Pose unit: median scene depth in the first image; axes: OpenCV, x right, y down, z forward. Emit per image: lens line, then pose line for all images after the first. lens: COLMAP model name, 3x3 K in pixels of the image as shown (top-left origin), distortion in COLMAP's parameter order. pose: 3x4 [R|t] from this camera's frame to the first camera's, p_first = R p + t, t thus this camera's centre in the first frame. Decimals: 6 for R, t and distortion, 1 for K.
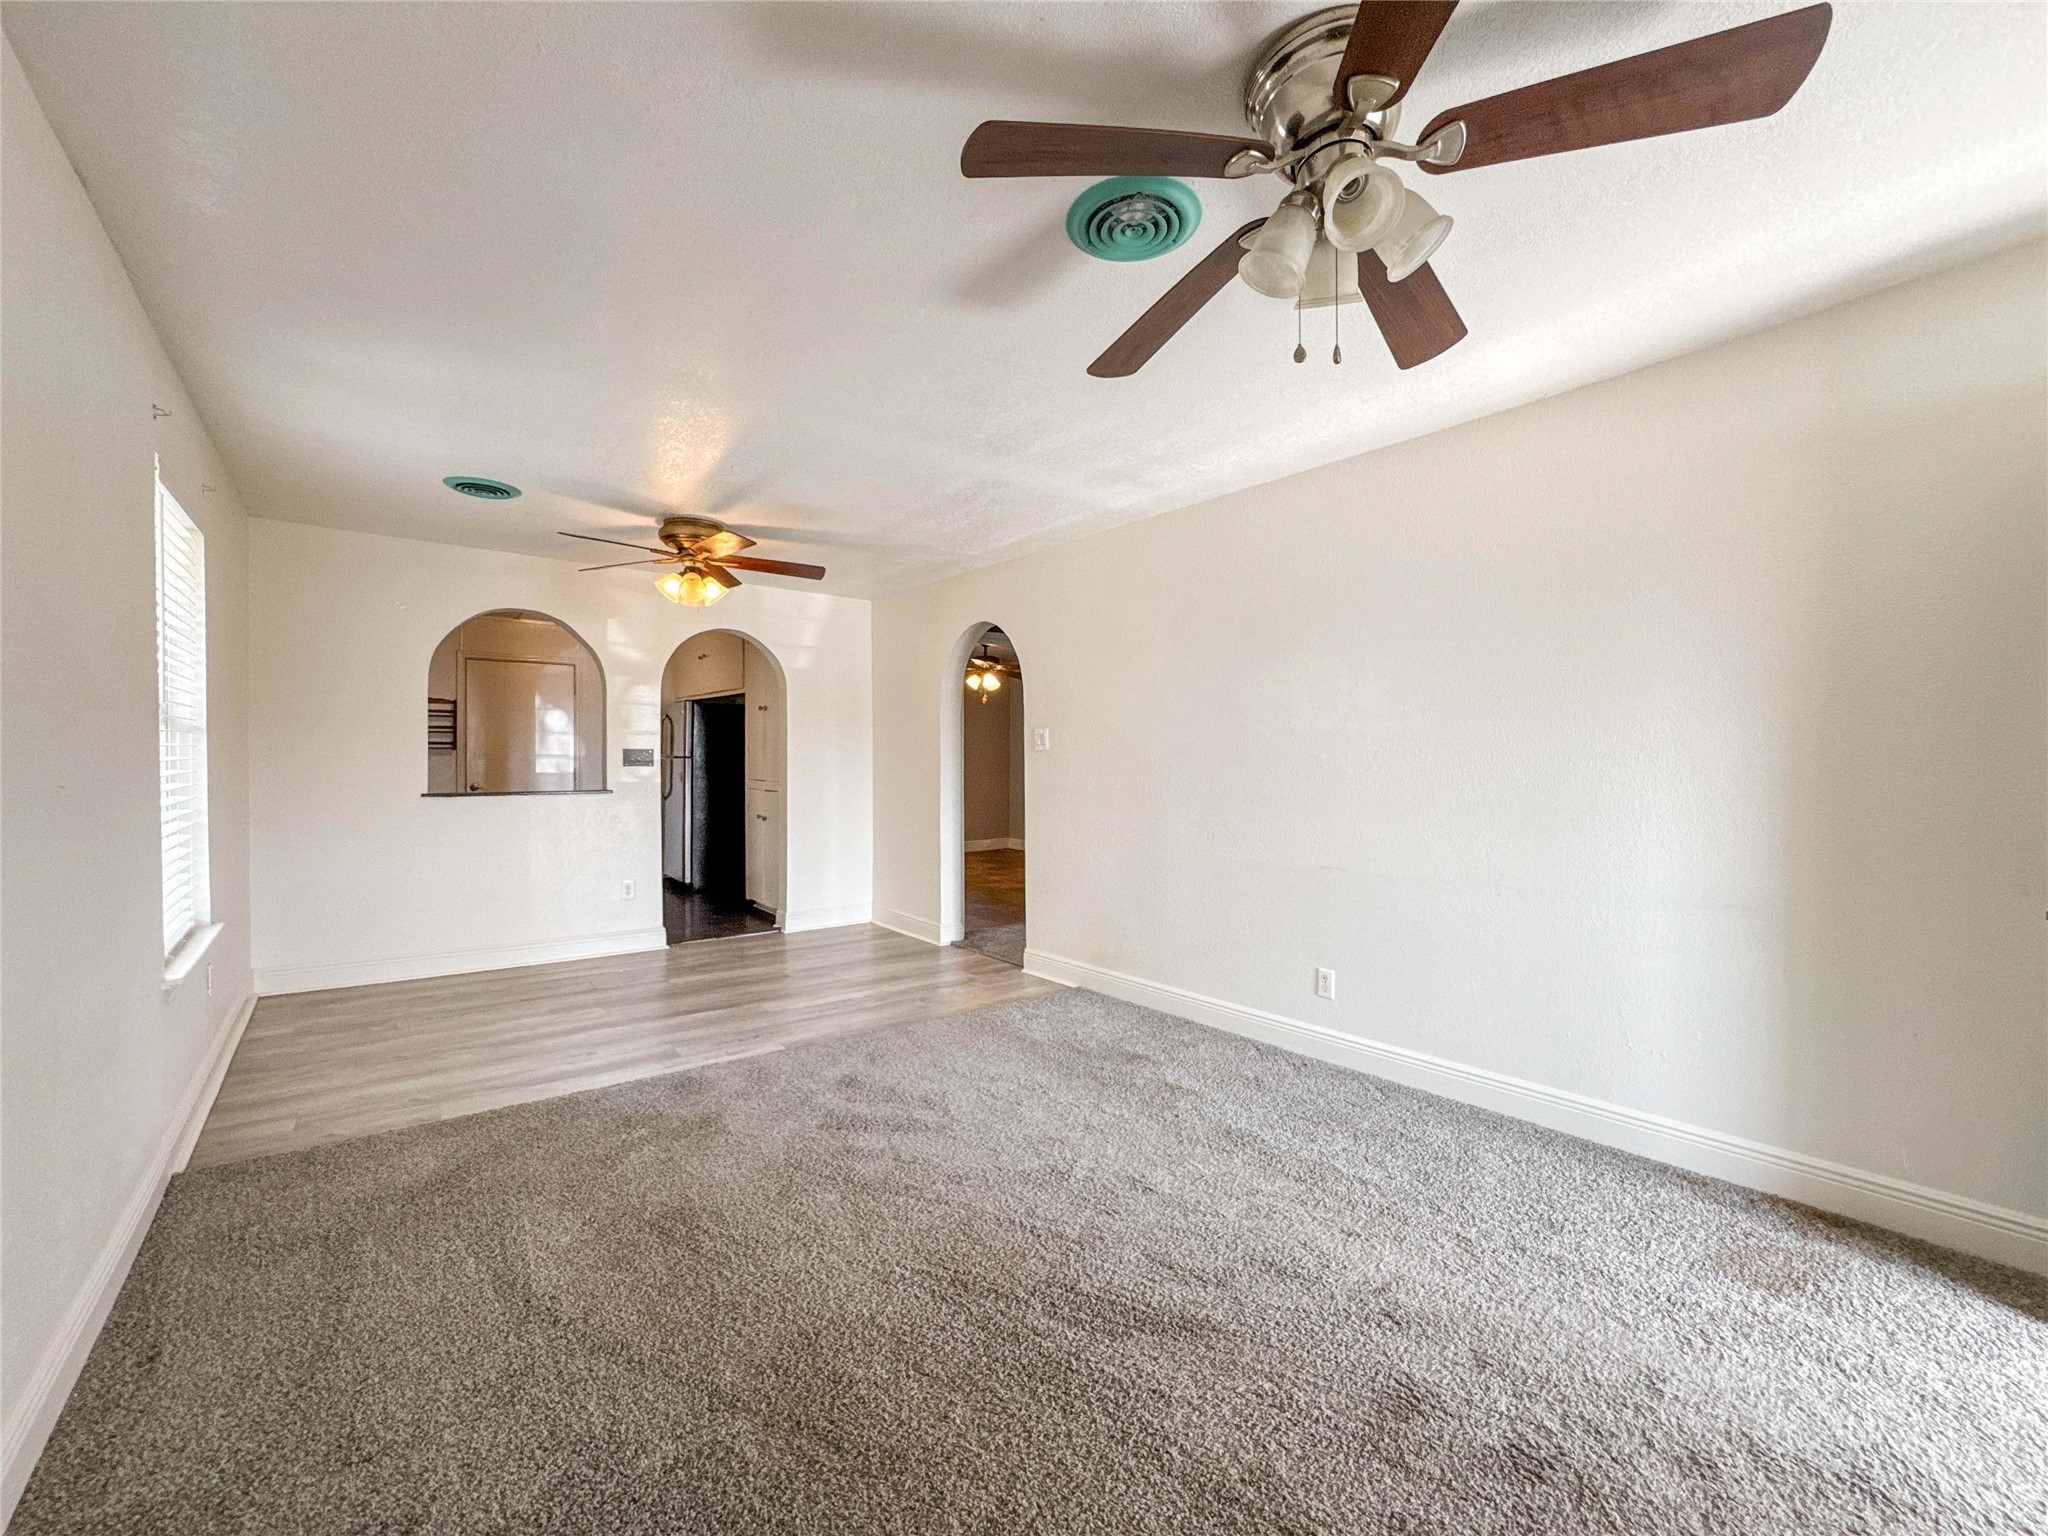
lens RADIAL K [[830.9, 0, 1024.6], [0, 830.9, 764.4], [0, 0, 1]] dist [-0.018792, 0.000294]
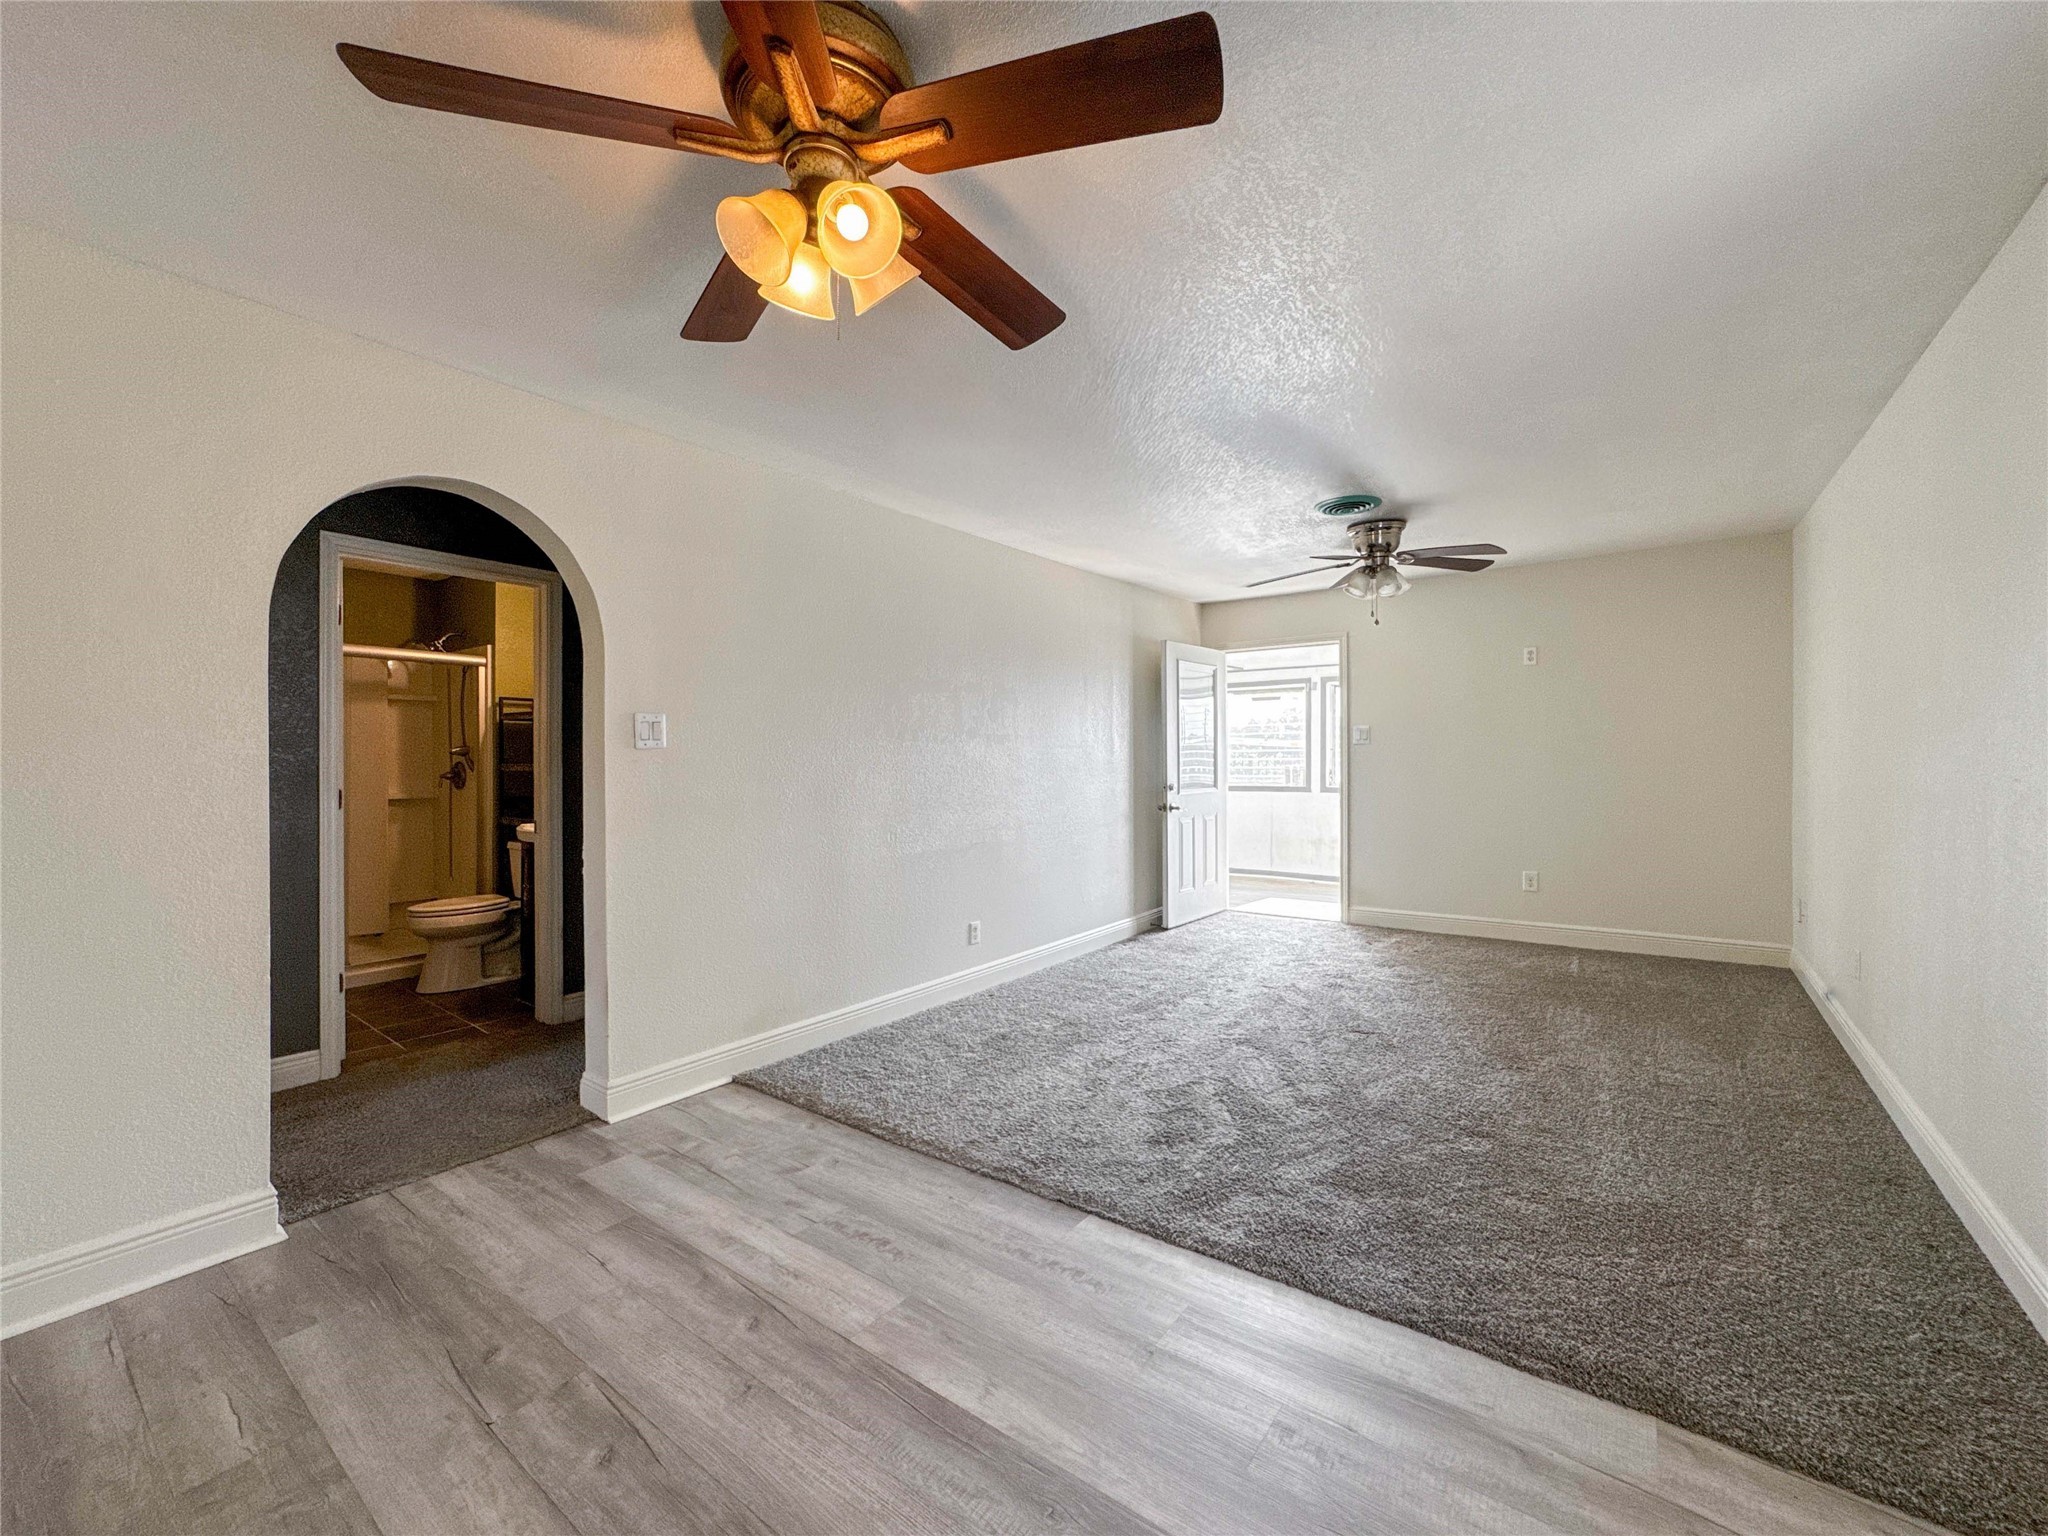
lens RADIAL K [[830.9, 0, 1035.7], [0, 830.9, 773.4], [0, 0, 1]] dist [-0.018792, 0.000294]
pose [[-0.265324, -0.005478, 0.964144, -0.903502], [0.005090, 0.999962, 0.007082, 0.006779], [-0.964146, 0.006786, -0.265286, 1.240760]]
